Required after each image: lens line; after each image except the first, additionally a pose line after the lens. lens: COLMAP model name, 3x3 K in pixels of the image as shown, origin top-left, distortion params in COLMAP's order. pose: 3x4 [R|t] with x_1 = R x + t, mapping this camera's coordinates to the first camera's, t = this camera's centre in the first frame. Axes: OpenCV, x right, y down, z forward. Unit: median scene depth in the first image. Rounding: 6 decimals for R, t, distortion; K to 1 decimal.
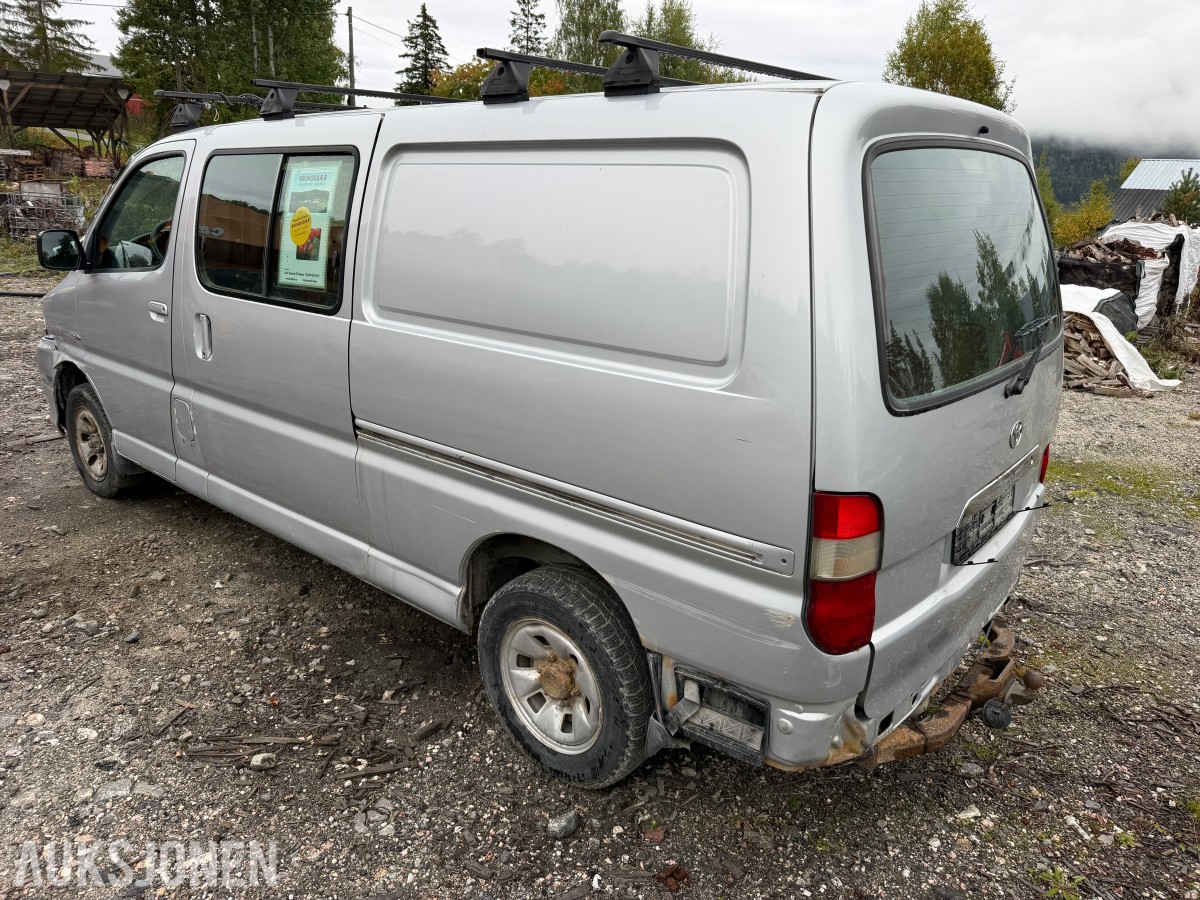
lens RADIAL K [[842.5, 0, 593.3], [0, 842.5, 438.8], [0, 0, 1]] dist [0.024965, -0.027481]
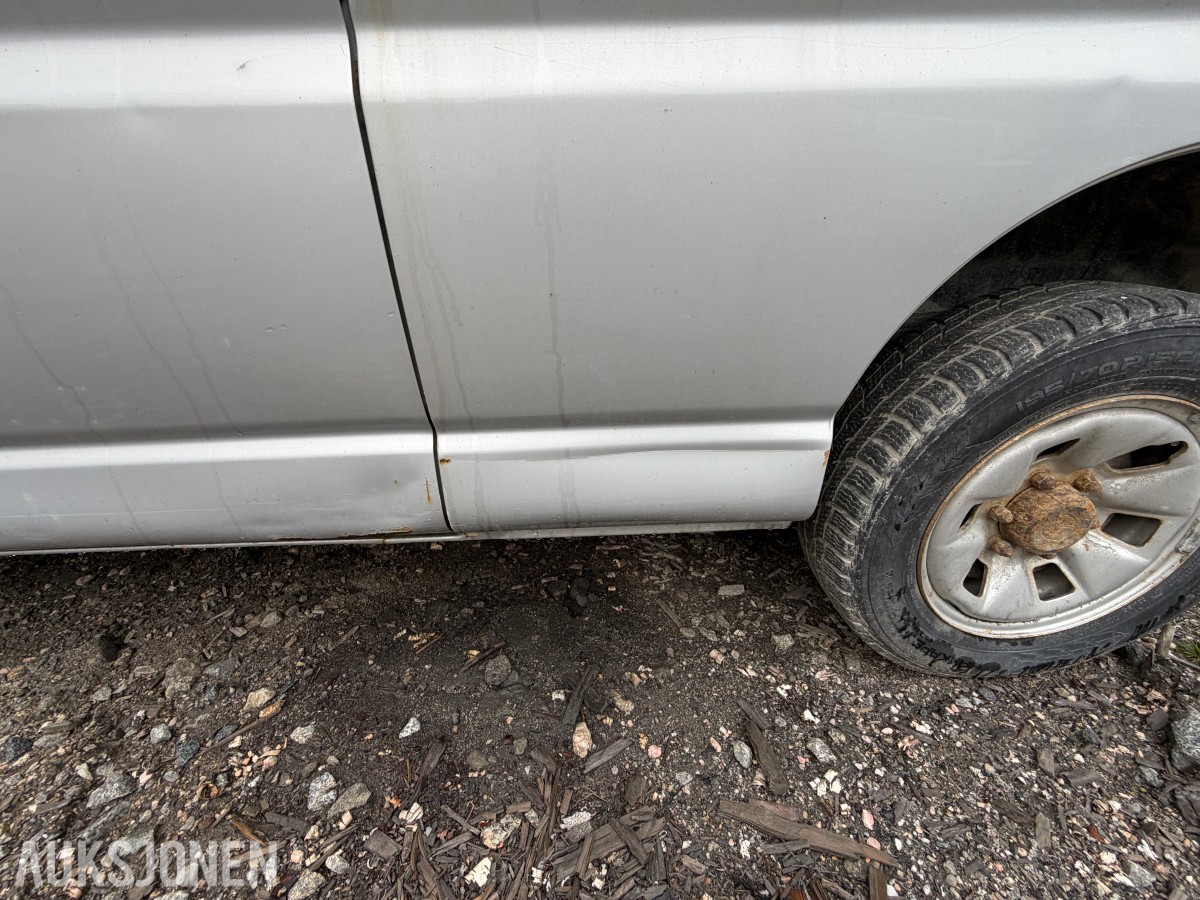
lens RADIAL K [[476.5, 0, 598.4], [0, 476.5, 453.1], [0, 0, 1]] dist [-0.002706, -0.000283]
pose [[0.734000, -0.335834, 0.590305, -0.417336], [0.229878, 0.940731, 0.249361, 0.127092], [-0.639063, -0.047333, 0.767697, 1.015667]]
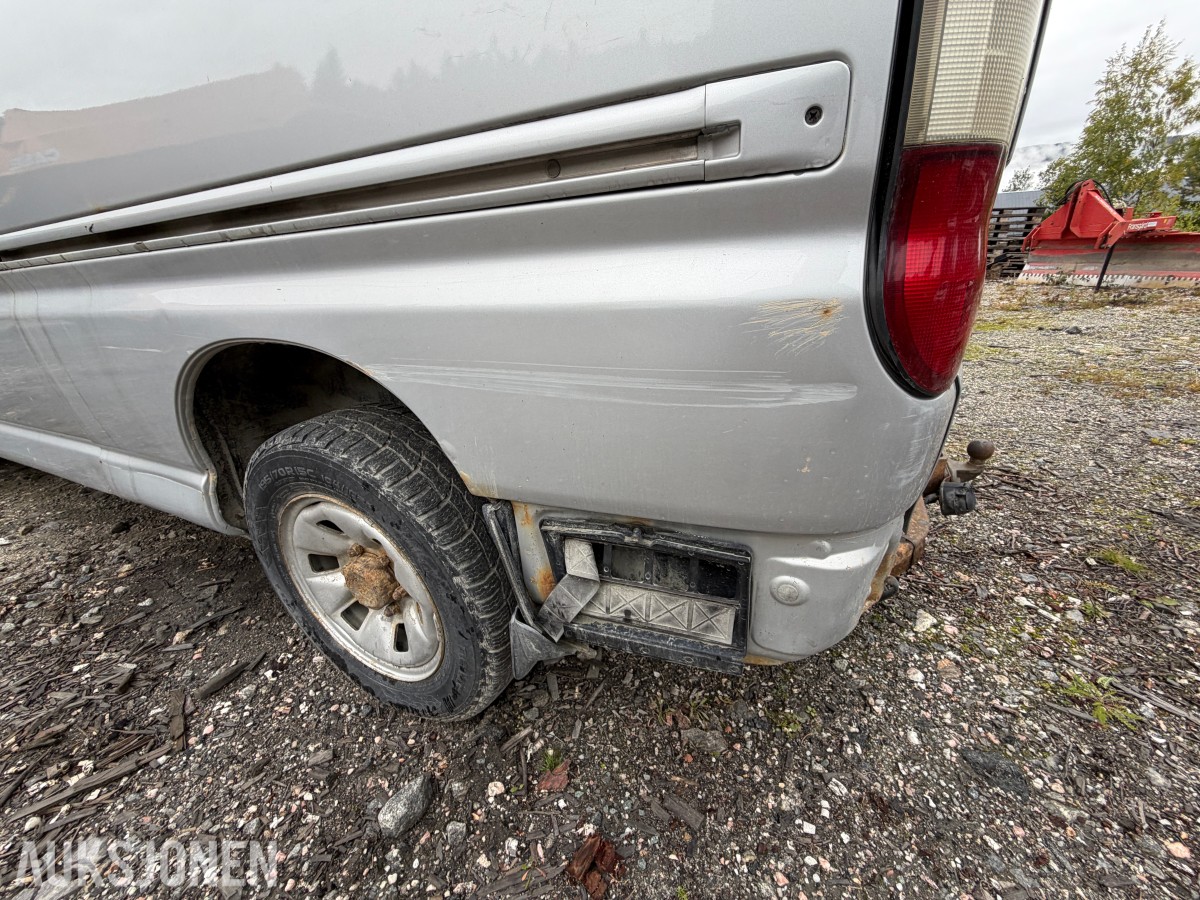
lens RADIAL K [[476.5, 0, 598.4], [0, 476.5, 453.1], [0, 0, 1]] dist [-0.002706, -0.000283]
pose [[0.963521, -0.168499, 0.207929, 0.070147], [0.146425, 0.982225, 0.117444, 0.182833], [-0.224023, -0.082714, 0.971068, 0.647925]]
